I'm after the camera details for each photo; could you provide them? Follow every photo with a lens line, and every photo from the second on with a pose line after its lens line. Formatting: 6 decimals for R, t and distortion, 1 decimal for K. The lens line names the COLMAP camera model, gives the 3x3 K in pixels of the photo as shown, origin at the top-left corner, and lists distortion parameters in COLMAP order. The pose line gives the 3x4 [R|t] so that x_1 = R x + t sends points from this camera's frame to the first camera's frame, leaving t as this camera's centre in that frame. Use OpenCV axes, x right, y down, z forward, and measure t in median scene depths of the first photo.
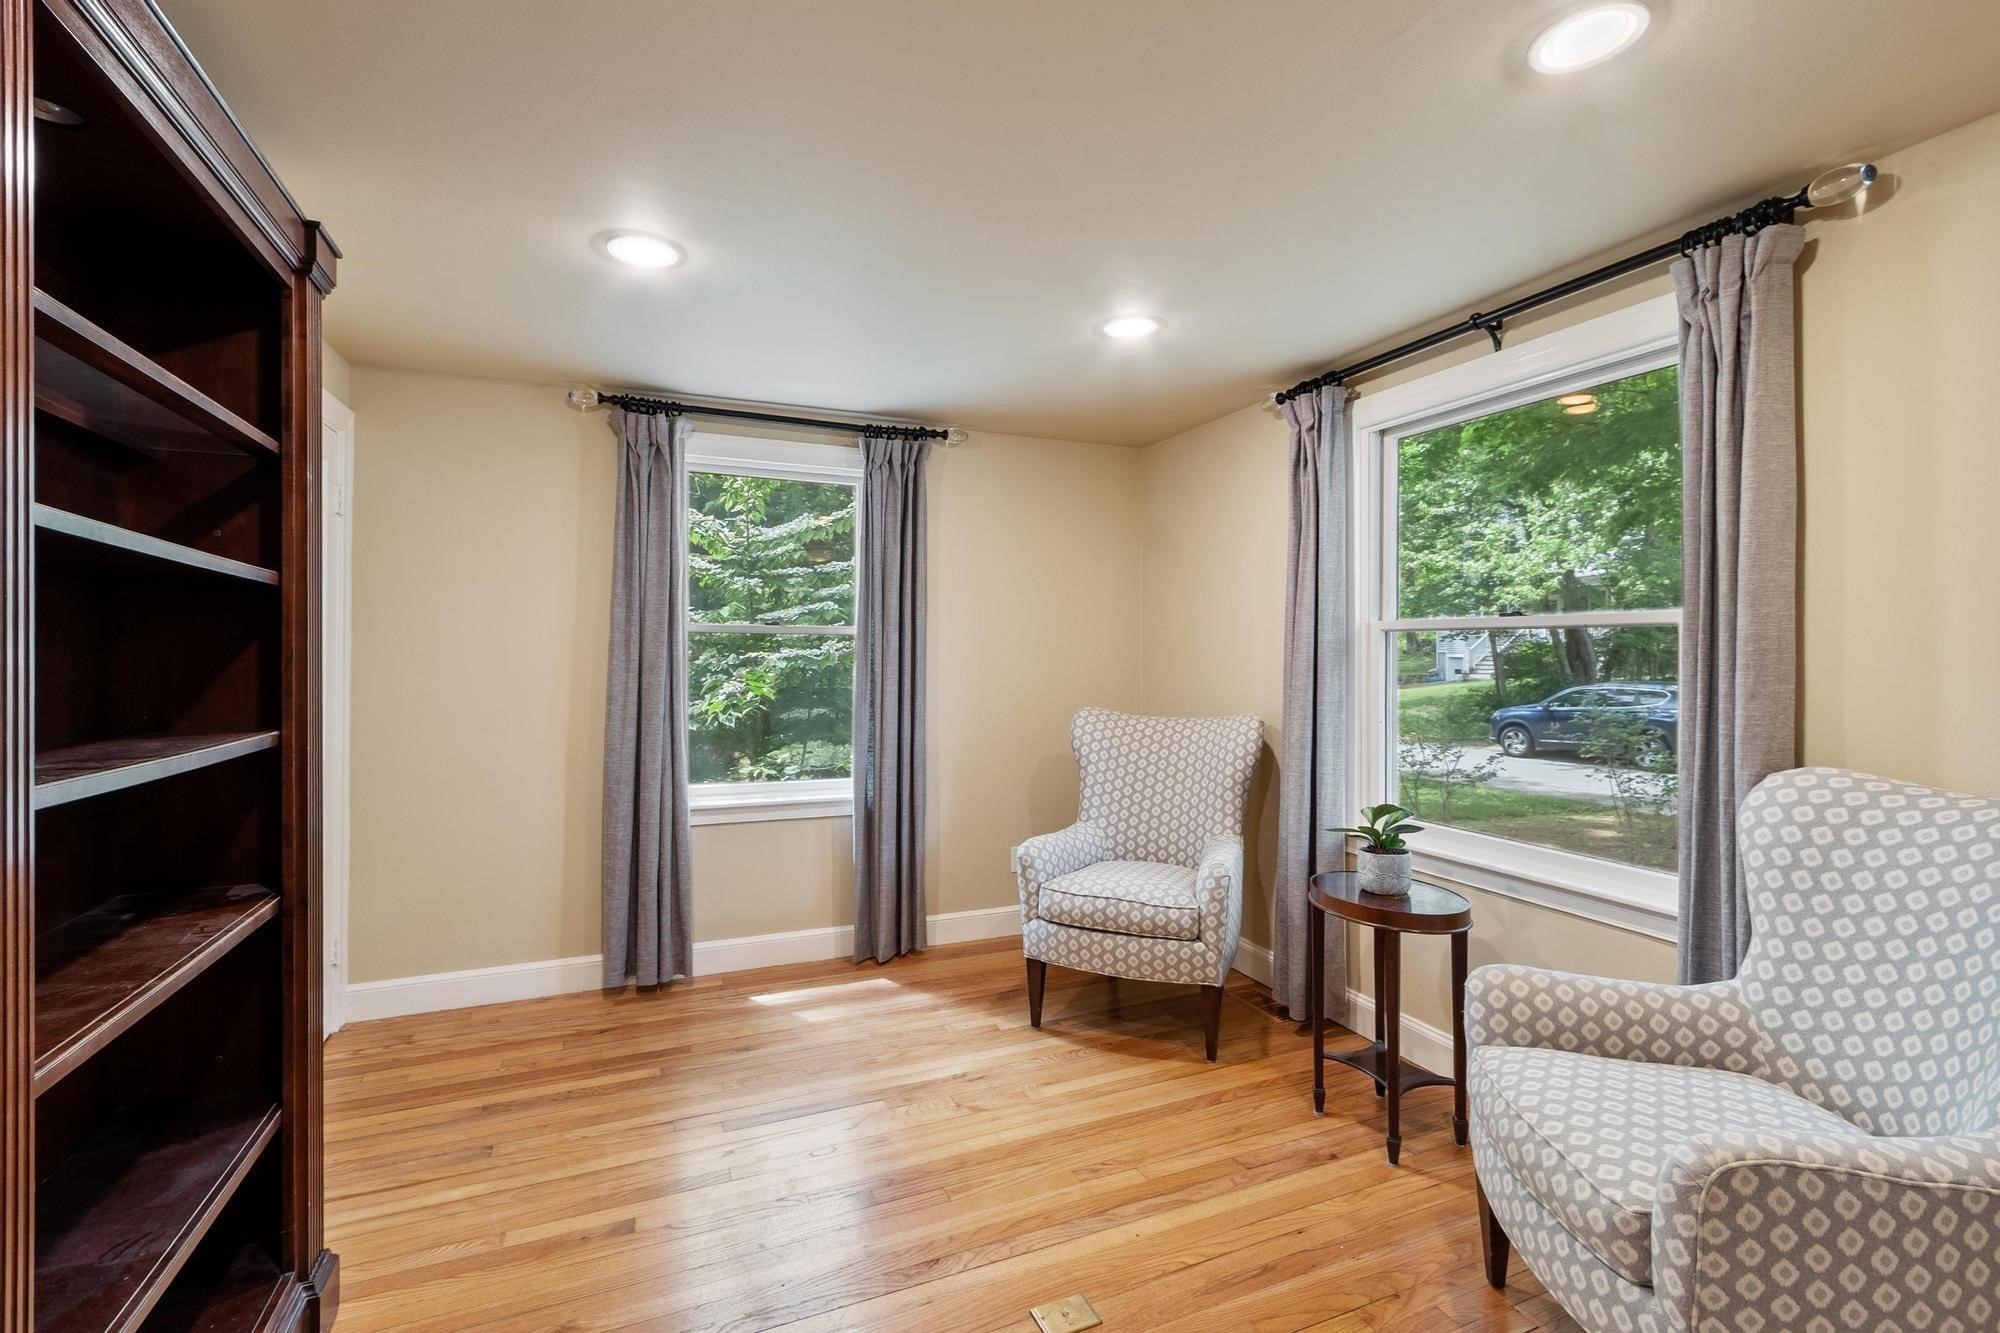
lens RADIAL K [[868.4, 0, 992.7], [0, 868.4, 656.5], [0, 0, 1]] dist [-0.001185, 0.000351]
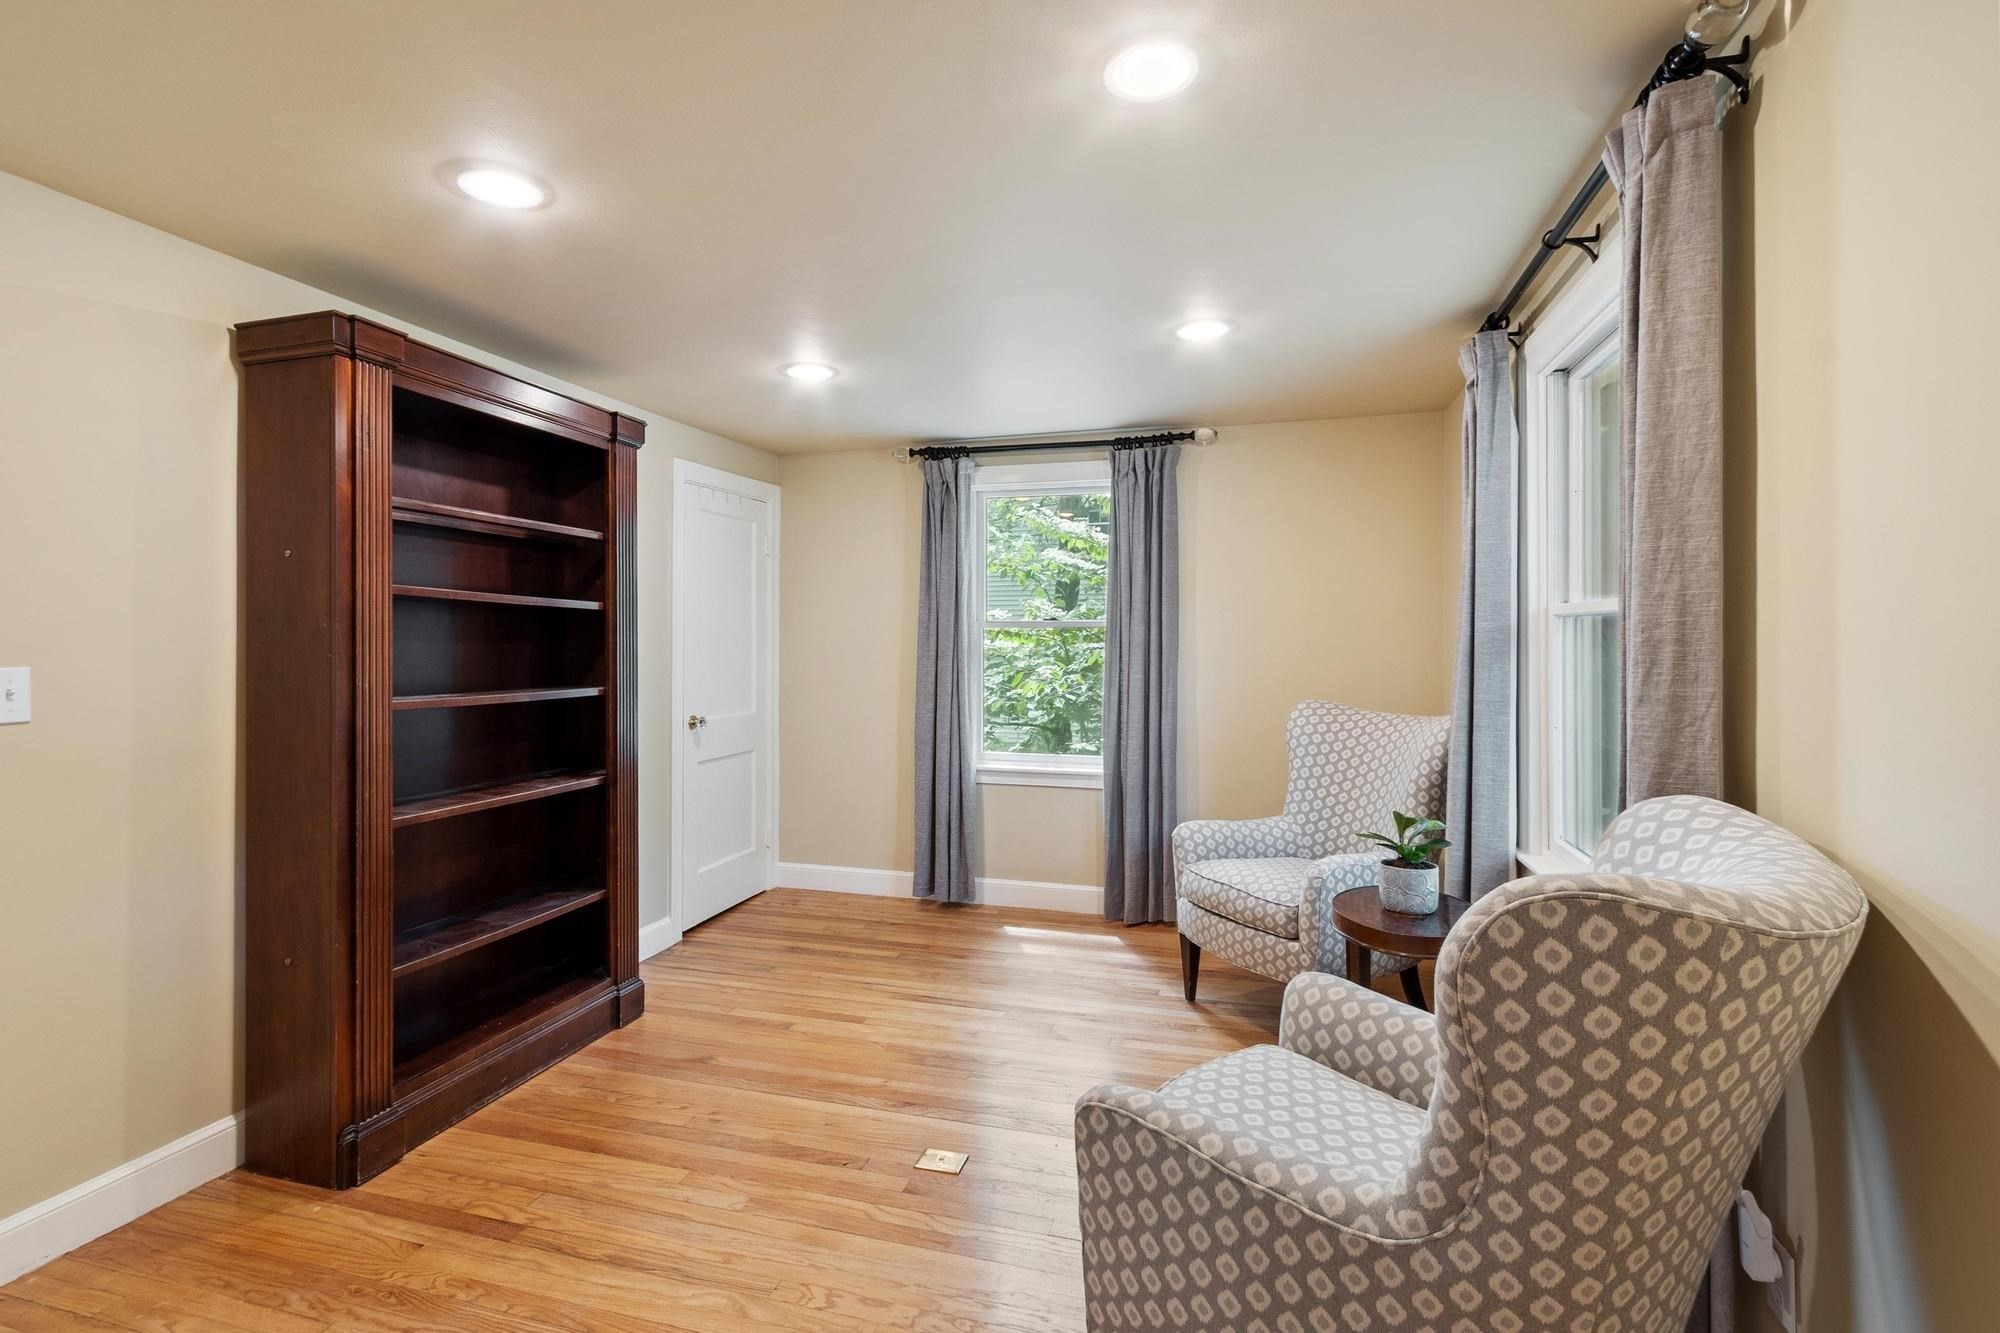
lens RADIAL K [[868.4, 0, 956.7], [0, 868.4, 652.7], [0, 0, 1]] dist [-0.001185, 0.000351]
pose [[0.780053, 0.003856, -0.625702, 0.433046], [0.000544, 0.999976, 0.006841, -0.000901], [0.625713, -0.005676, 0.780032, 0.006411]]
